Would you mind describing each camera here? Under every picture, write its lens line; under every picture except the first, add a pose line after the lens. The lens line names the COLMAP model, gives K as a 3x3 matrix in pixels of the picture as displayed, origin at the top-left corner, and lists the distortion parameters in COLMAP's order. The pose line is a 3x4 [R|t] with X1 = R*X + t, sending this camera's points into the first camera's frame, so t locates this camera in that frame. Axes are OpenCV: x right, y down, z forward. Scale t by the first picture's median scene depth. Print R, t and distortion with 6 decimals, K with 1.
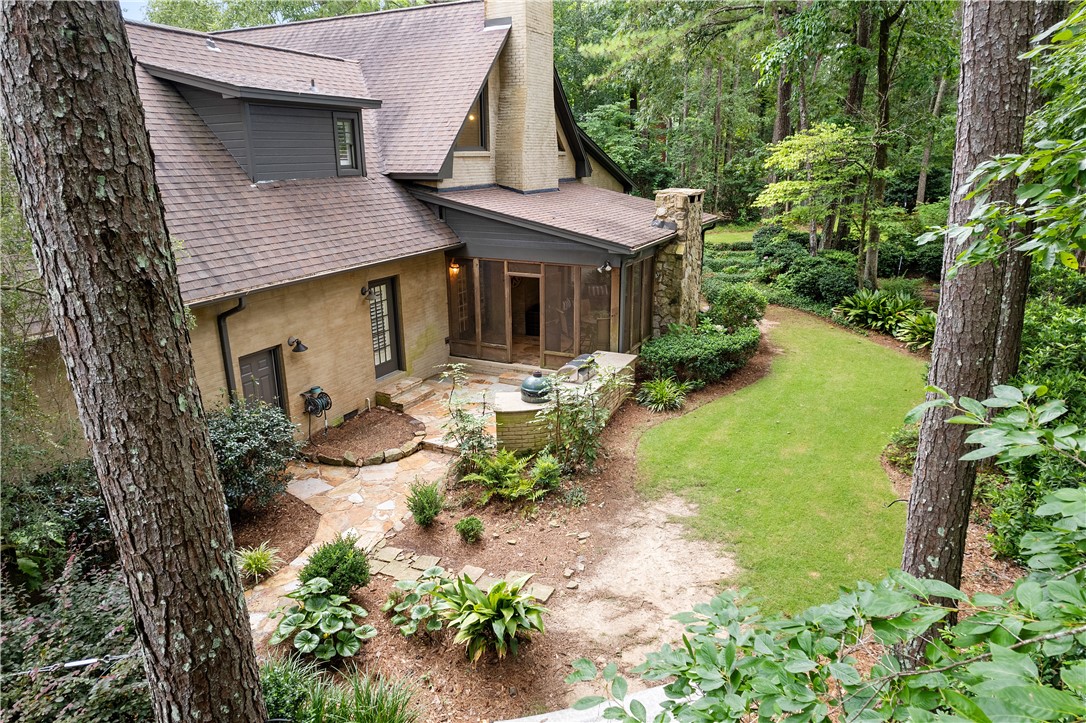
lens RADIAL K [[692.7, 0, 543.0], [0, 692.7, 361.5], [0, 0, 1]] dist [-0.040646, -0.000851]
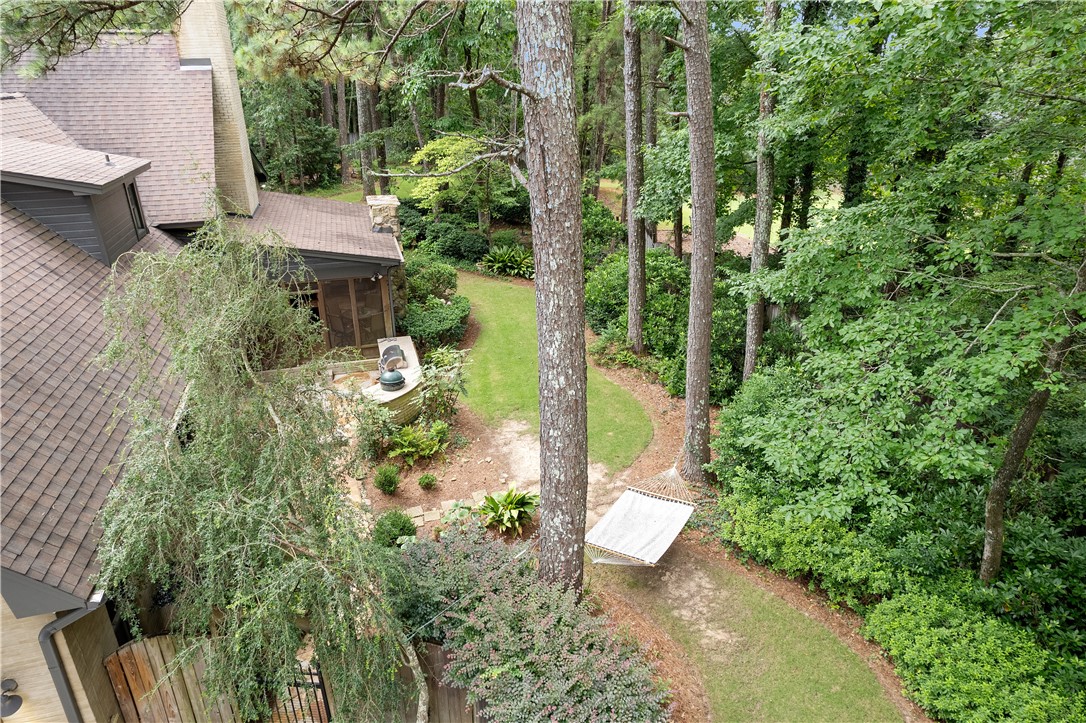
lens RADIAL K [[685.2, 0, 543.0], [0, 685.2, 361.5], [0, 0, 1]] dist [-0.001664, 0.000106]
pose [[0.757338, -0.262859, 0.597783, -0.444839], [0.198658, 0.964761, 0.172545, -0.130055], [-0.622073, -0.011920, 0.782869, -0.188911]]
